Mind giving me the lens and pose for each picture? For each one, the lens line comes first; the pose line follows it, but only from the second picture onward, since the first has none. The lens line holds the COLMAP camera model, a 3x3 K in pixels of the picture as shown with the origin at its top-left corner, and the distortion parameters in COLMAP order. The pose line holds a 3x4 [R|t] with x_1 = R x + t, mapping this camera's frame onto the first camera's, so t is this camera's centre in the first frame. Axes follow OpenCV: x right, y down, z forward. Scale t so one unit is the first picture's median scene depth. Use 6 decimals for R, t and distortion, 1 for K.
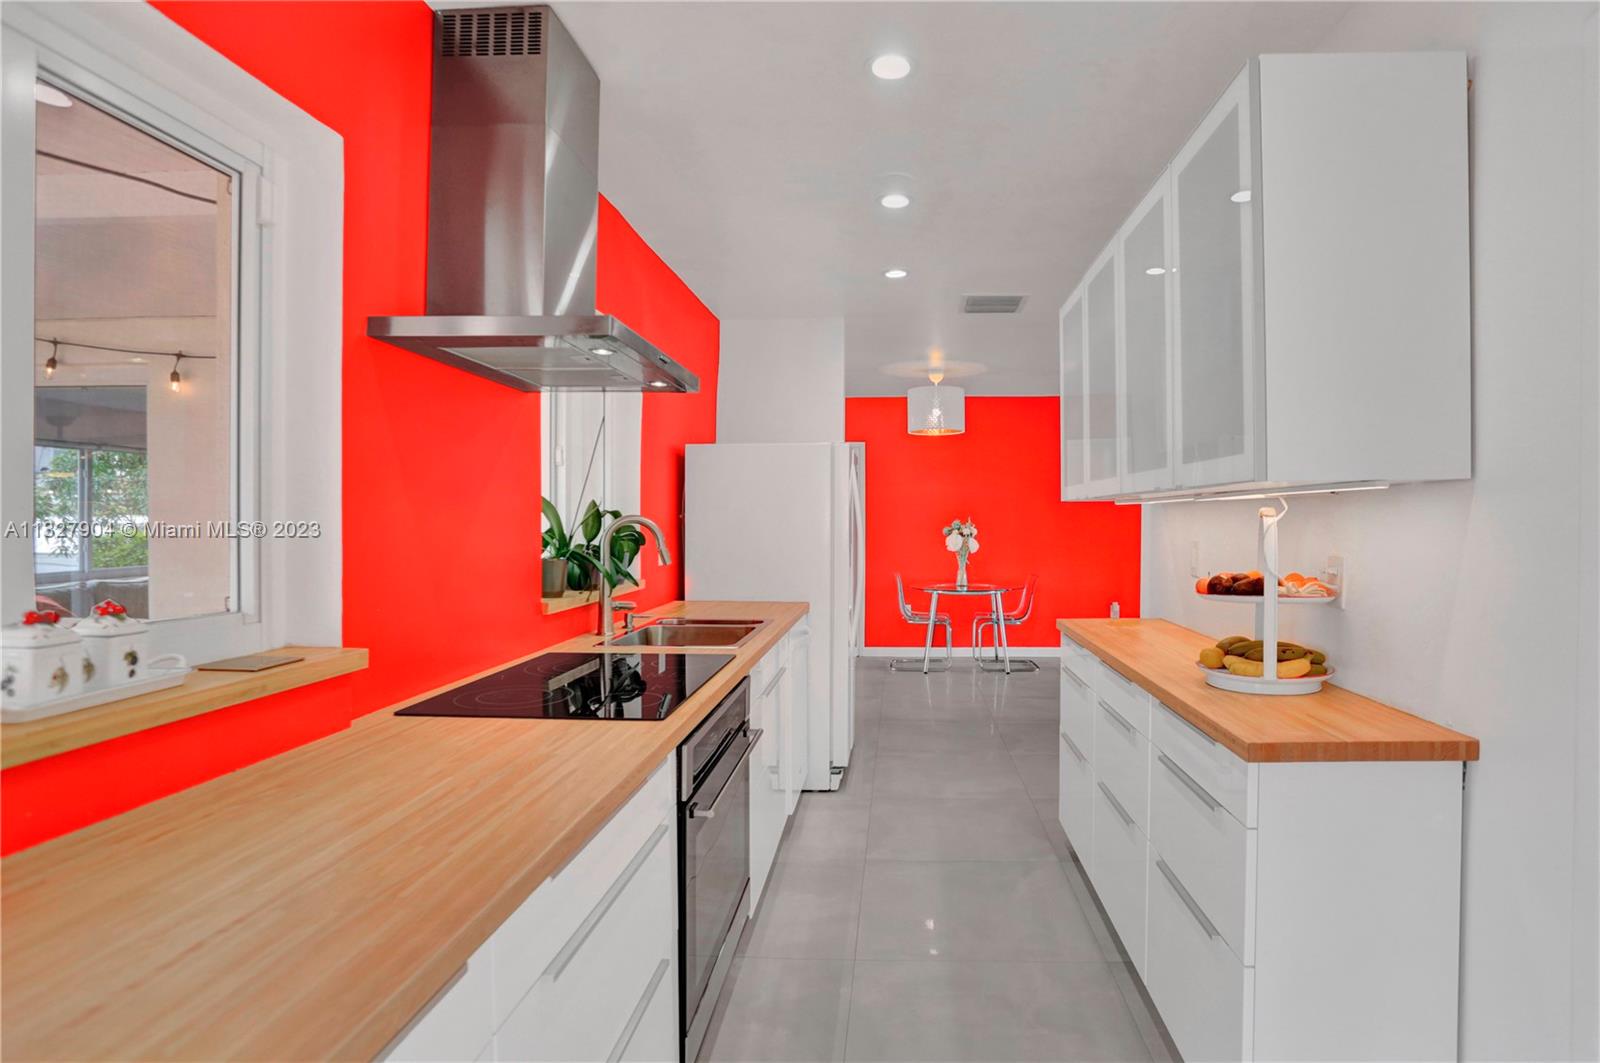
lens RADIAL K [[850.1, 0, 844.0], [0, 850.1, 518.1], [0, 0, 1]] dist [-0.010913, 0.002249]
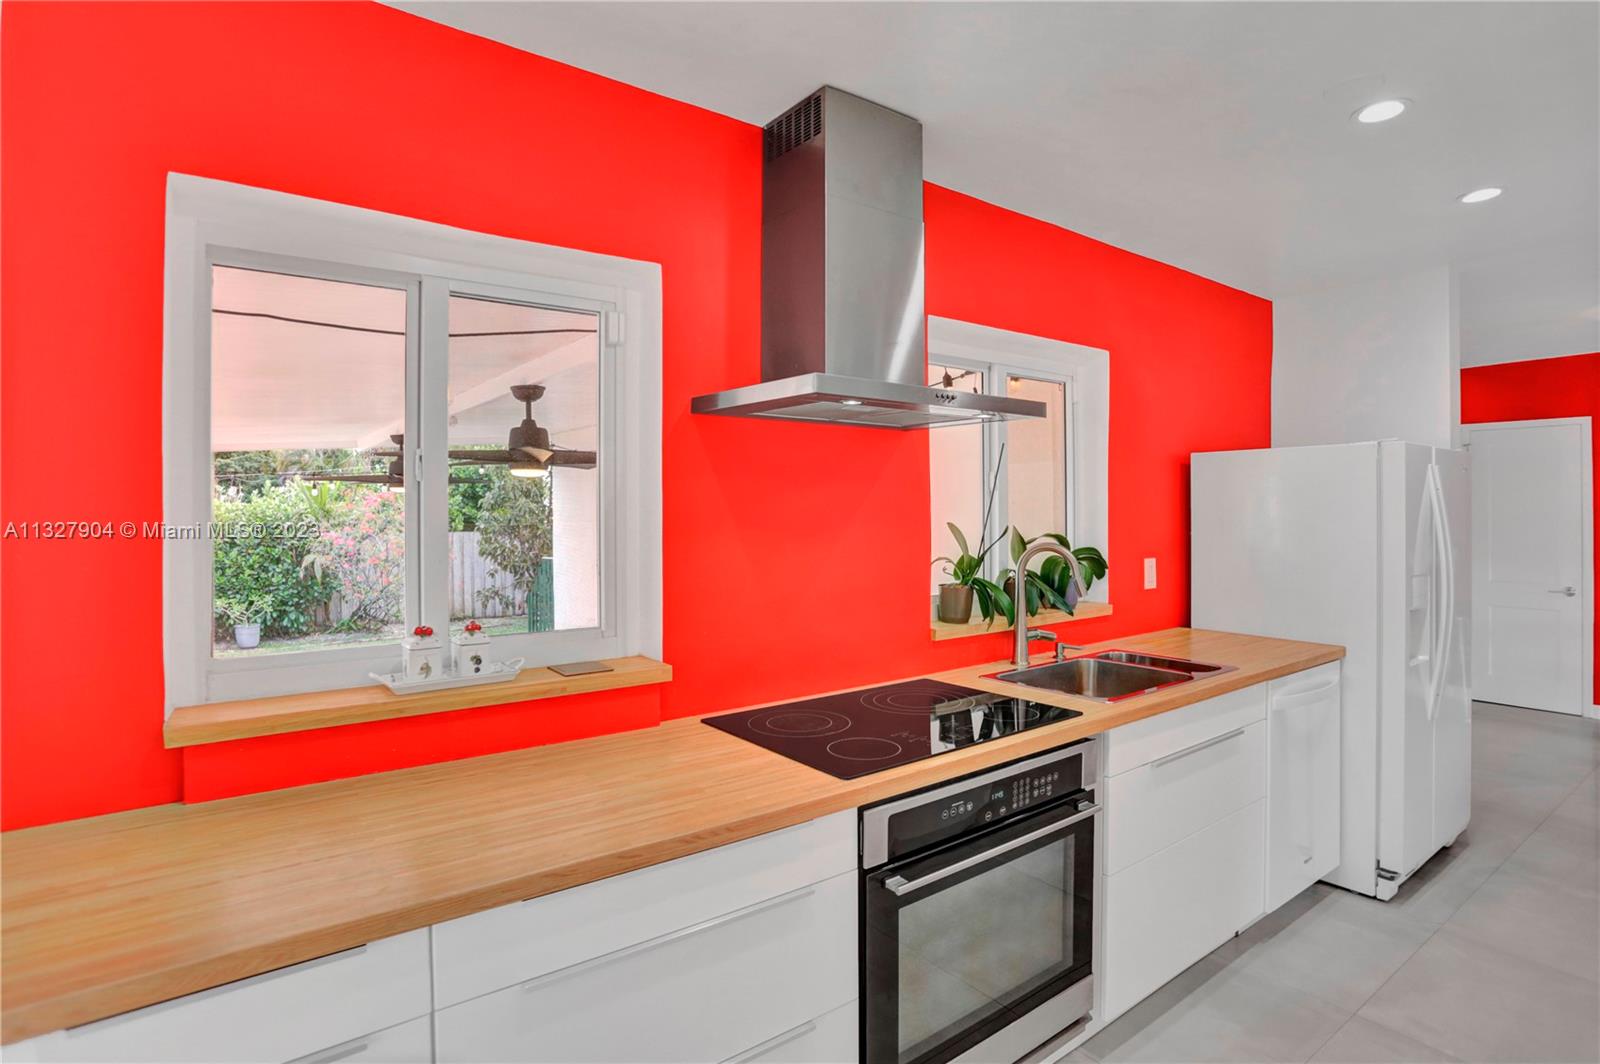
lens RADIAL K [[814.4, 0, 798.3], [0, 814.4, 505.4], [0, 0, 1]] dist [-0.047671, 0.010674]
pose [[0.642035, -0.005852, -0.766653, 0.530660], [0.005783, 0.999979, -0.002790, -0.086918], [0.766654, -0.002642, 0.642055, 0.404203]]
